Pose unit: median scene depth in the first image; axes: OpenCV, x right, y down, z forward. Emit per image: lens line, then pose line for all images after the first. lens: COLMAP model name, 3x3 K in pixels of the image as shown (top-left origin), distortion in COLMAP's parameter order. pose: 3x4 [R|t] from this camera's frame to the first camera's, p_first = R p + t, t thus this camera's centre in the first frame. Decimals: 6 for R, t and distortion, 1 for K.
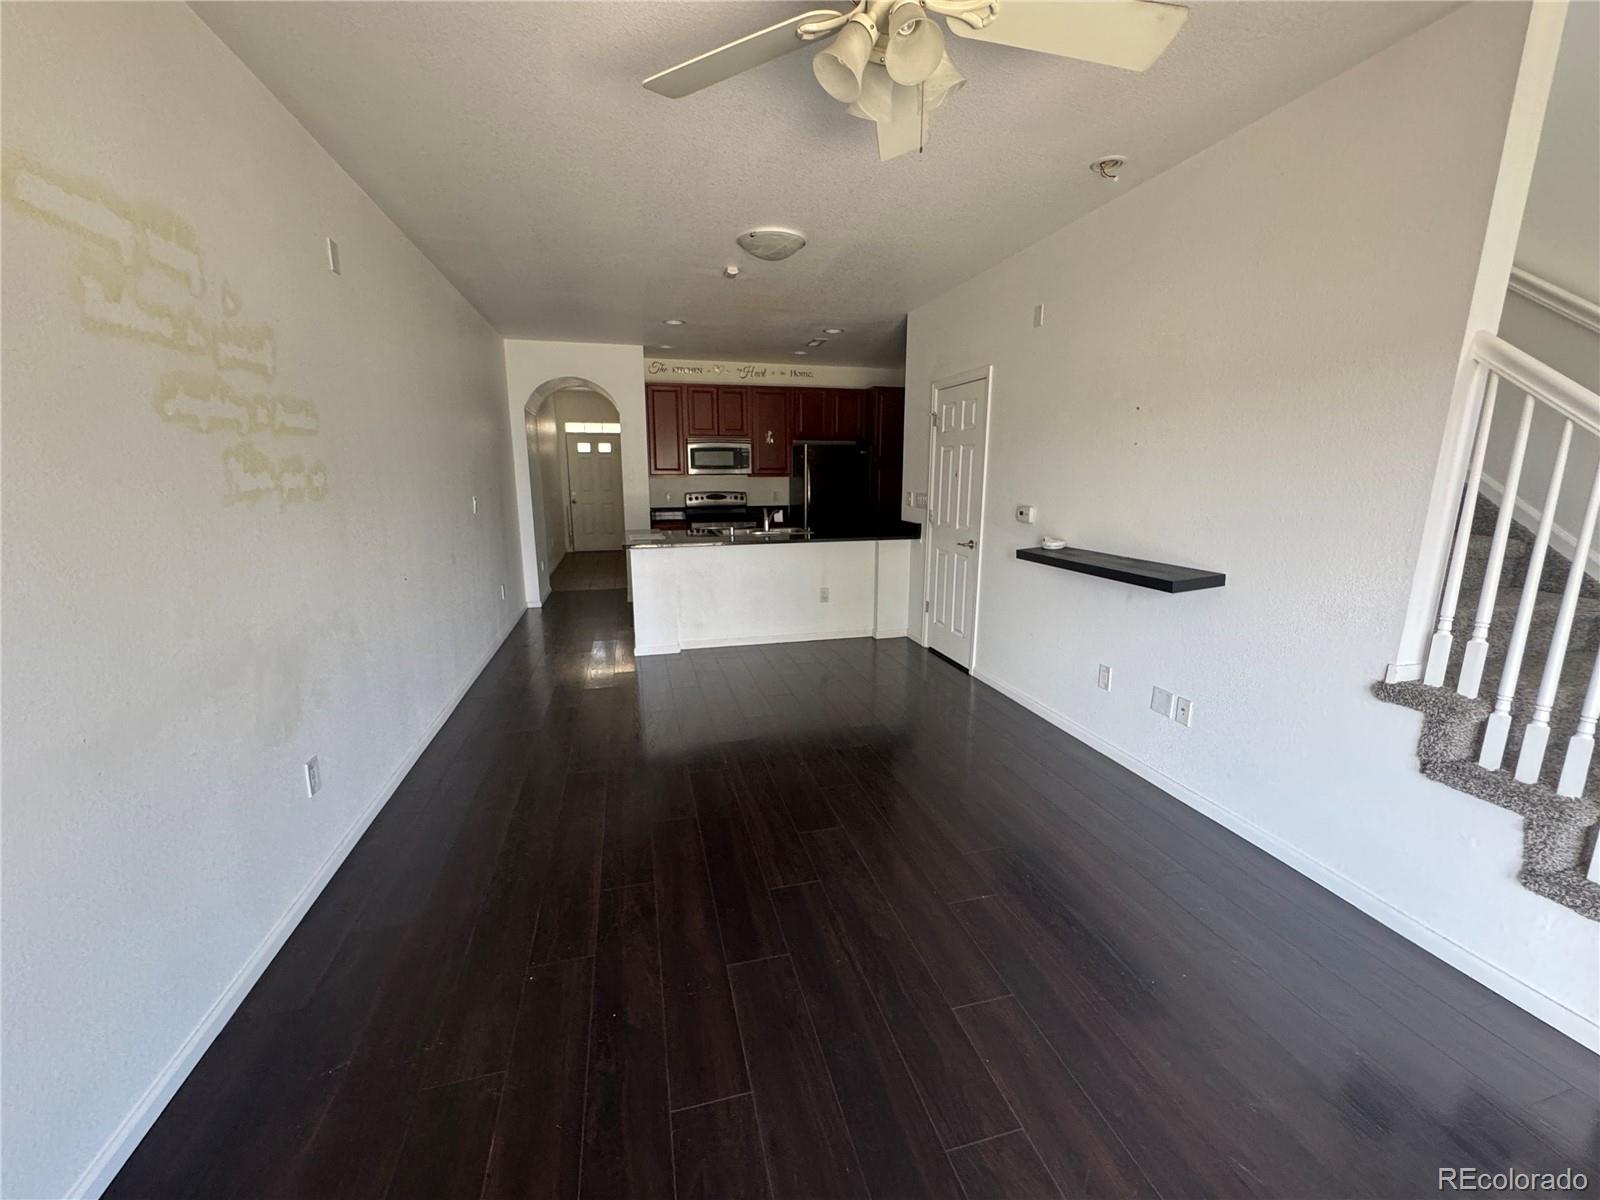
lens RADIAL K [[641.1, 0, 795.1], [0, 641.1, 599.8], [0, 0, 1]] dist [-0.008710, 0.000777]
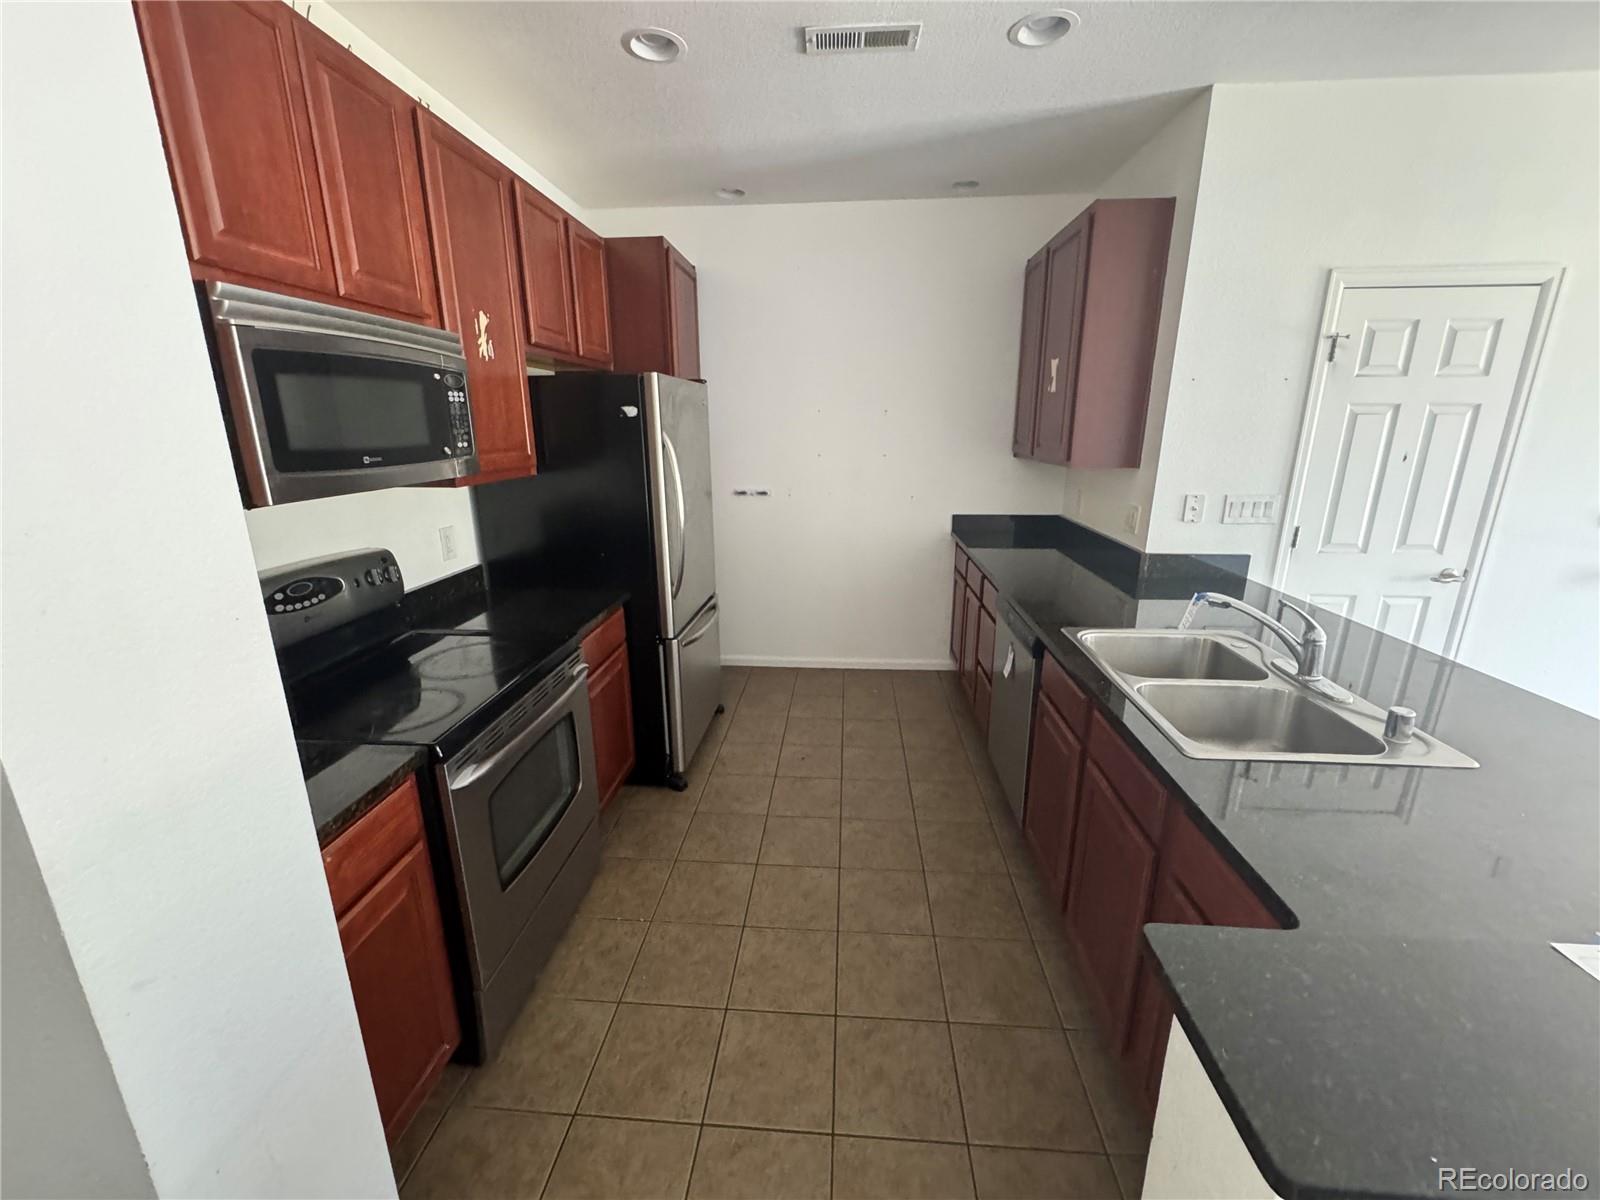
lens RADIAL K [[641.1, 0, 799.6], [0, 641.1, 595.3], [0, 0, 1]] dist [-0.008710, 0.000777]
pose [[0.321717, -0.247270, 0.913978, -0.268608], [0.190103, 0.962510, 0.193484, -0.173951], [-0.927555, 0.111502, 0.356662, 0.786639]]
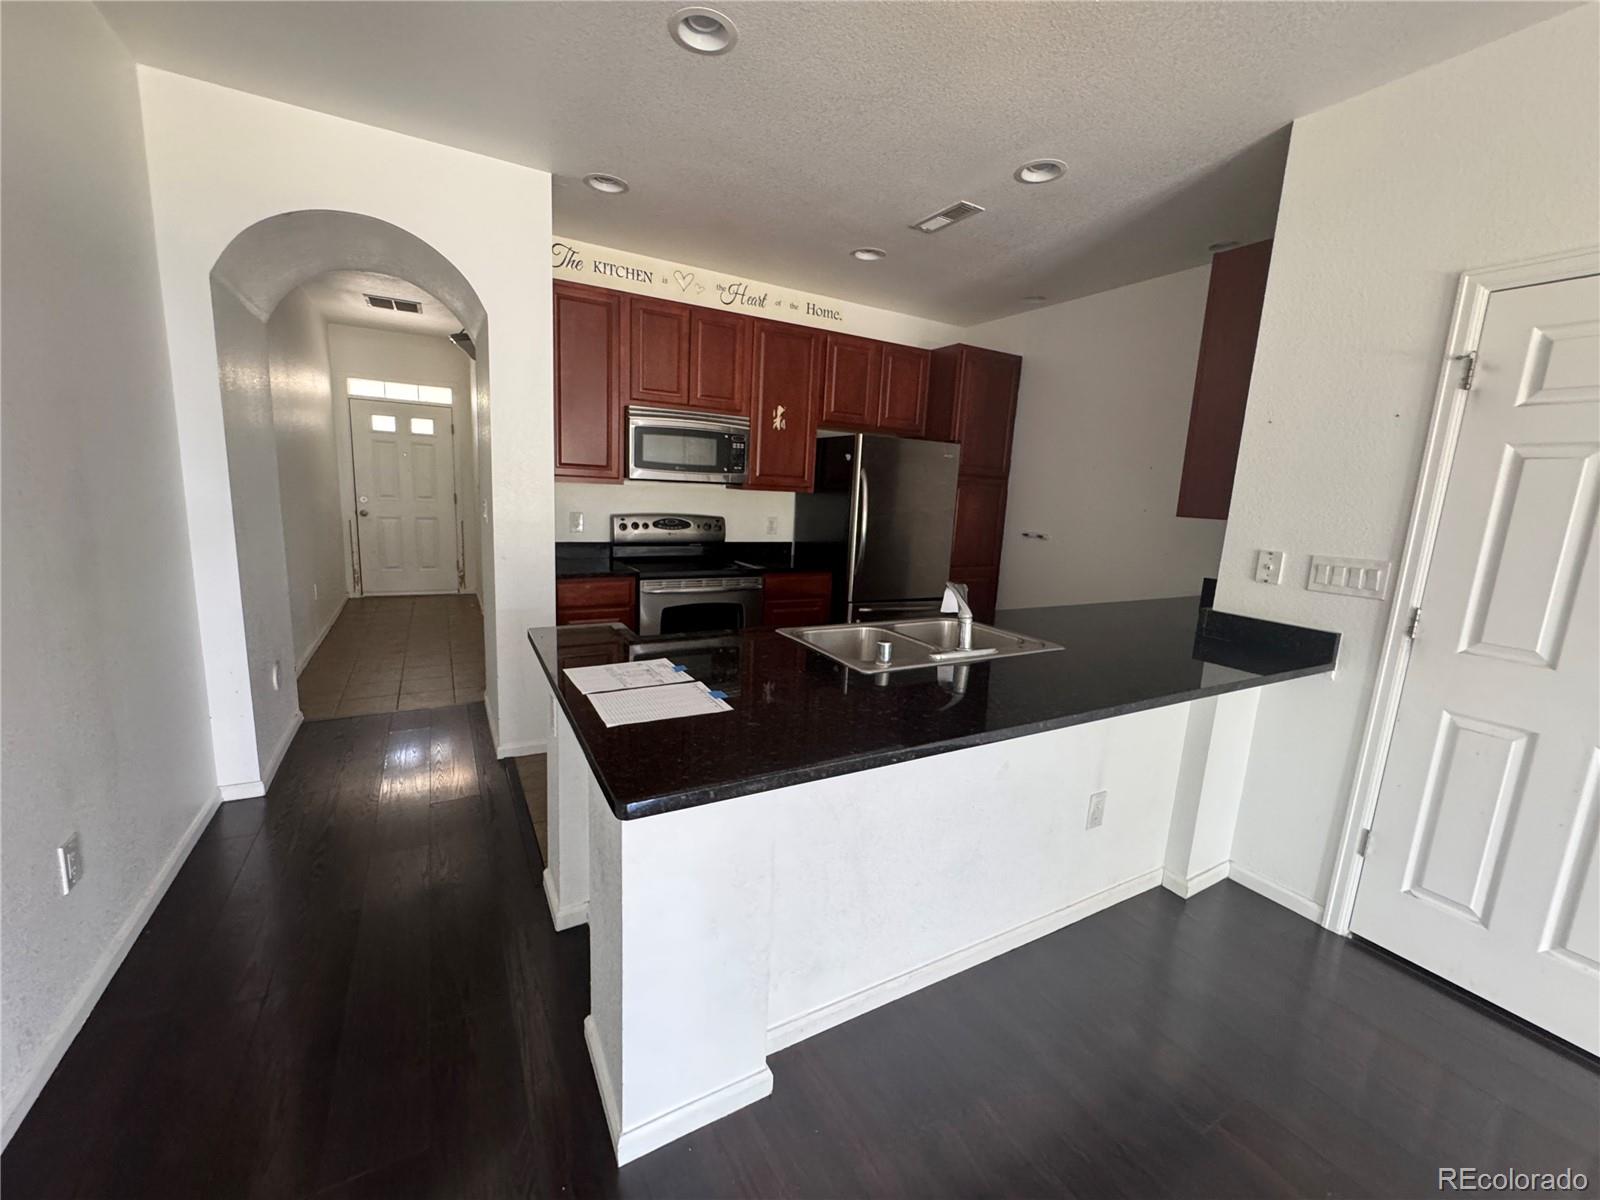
lens RADIAL K [[641.1, 0, 799.0], [0, 641.1, 596.8], [0, 0, 1]] dist [-0.008710, 0.000777]
pose [[0.964916, 0.003851, 0.262532, -0.163099], [0.001513, 0.999794, -0.020226, -0.092210], [-0.262556, 0.019914, 0.964711, 0.477216]]
